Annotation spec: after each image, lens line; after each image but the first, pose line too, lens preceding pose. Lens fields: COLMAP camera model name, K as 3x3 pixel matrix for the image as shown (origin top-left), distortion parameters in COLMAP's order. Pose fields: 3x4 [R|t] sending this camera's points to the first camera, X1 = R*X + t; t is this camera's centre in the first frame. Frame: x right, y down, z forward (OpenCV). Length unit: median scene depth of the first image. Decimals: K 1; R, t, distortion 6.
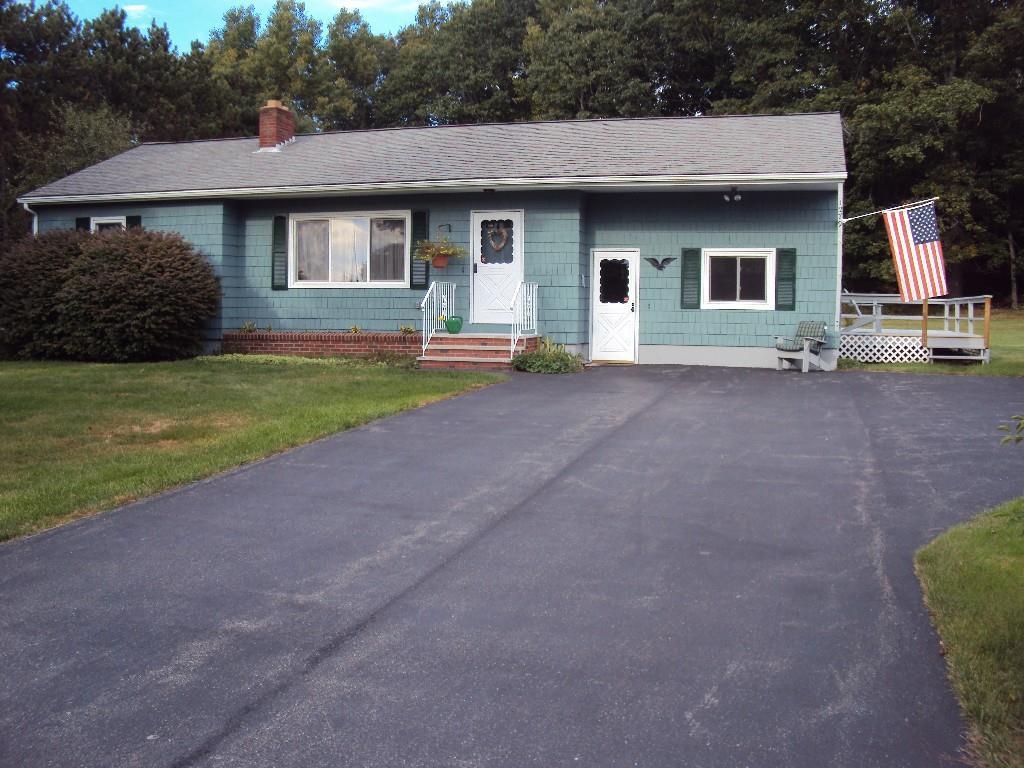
lens RADIAL K [[1047.2, 0, 504.3], [0, 1047.2, 384.7], [0, 0, 1]] dist [-0.220866, 0.248969]
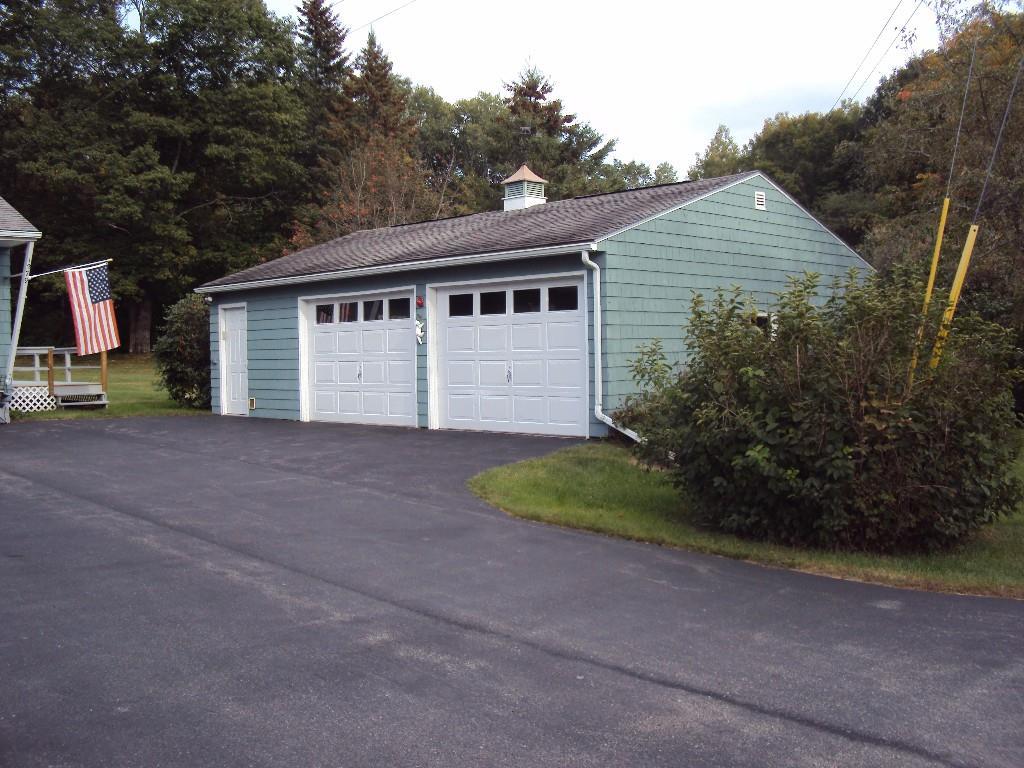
lens RADIAL K [[1047.2, 0, 504.3], [0, 1047.2, 384.7], [0, 0, 1]] dist [-0.220866, 0.248969]
pose [[0.484867, -0.038312, 0.873748, -0.343217], [0.080173, 0.996781, -0.000783, -0.011535], [-0.870905, 0.070431, 0.486378, 0.081009]]
